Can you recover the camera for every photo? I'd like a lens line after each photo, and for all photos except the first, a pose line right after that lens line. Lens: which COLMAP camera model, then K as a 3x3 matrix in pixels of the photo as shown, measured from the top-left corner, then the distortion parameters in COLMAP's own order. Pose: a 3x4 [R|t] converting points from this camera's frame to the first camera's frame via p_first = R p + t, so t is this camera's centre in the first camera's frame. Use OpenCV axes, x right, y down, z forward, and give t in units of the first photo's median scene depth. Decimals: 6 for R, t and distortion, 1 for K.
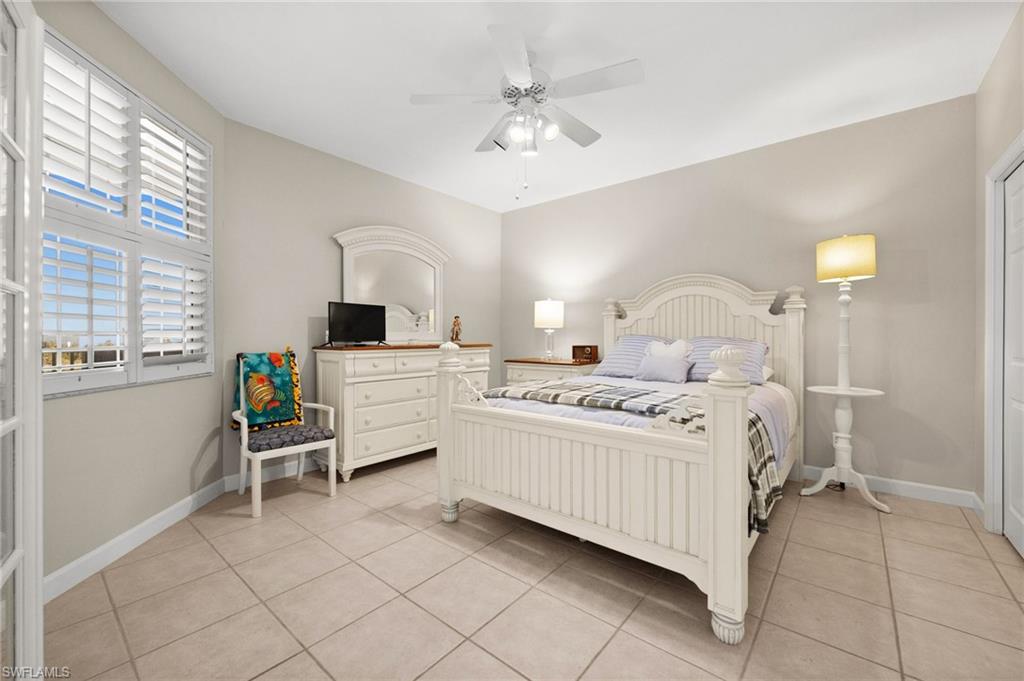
lens RADIAL K [[408.3, 0, 511.0], [0, 408.3, 339.7], [0, 0, 1]] dist [-0.002255, 0.000173]
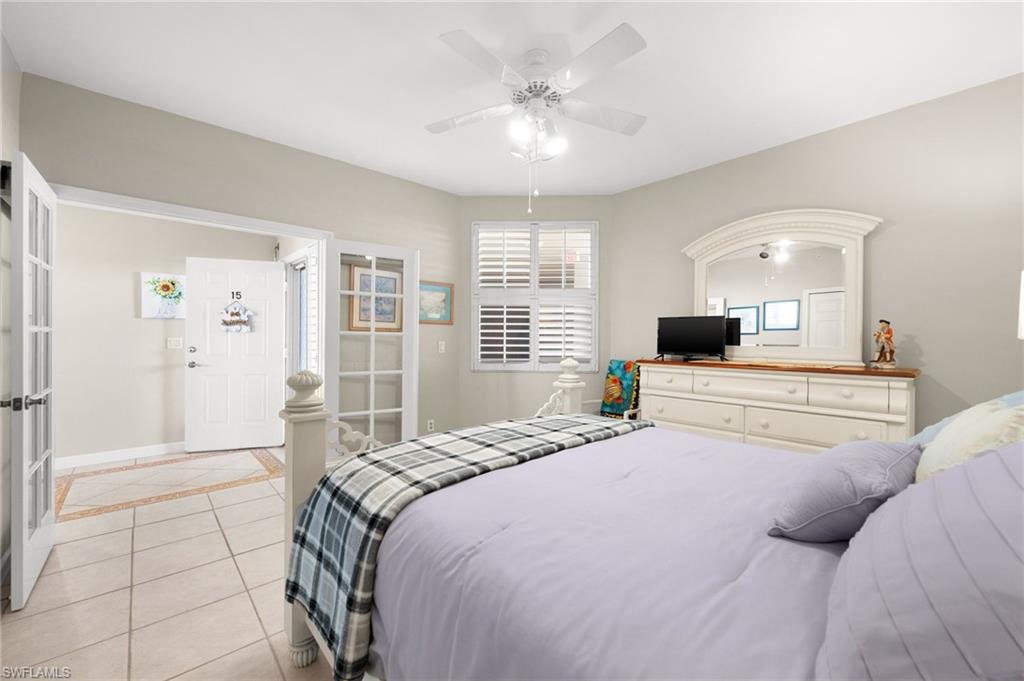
lens RADIAL K [[405.7, 0, 513.9], [0, 405.7, 339.3], [0, 0, 1]] dist [-0.001229, 0.000238]
pose [[-0.128958, 0.002919, -0.991646, 0.751683], [-0.014045, 0.999890, 0.004770, -0.038939], [0.991551, 0.014543, -0.128903, 0.841866]]
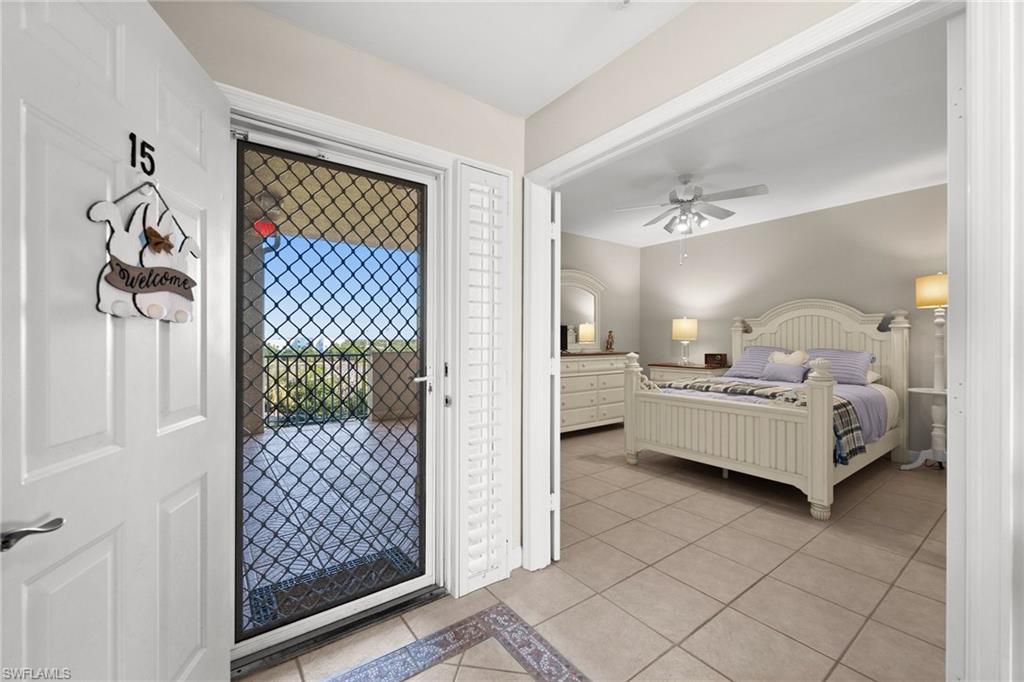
lens RADIAL K [[408.3, 0, 511.0], [0, 408.3, 340.2], [0, 0, 1]] dist [-0.002255, 0.000173]
pose [[0.970542, 0.000650, -0.240930, -0.192269], [-0.002189, 0.999979, -0.006119, -0.027215], [0.240920, 0.006467, 0.970523, -0.571466]]
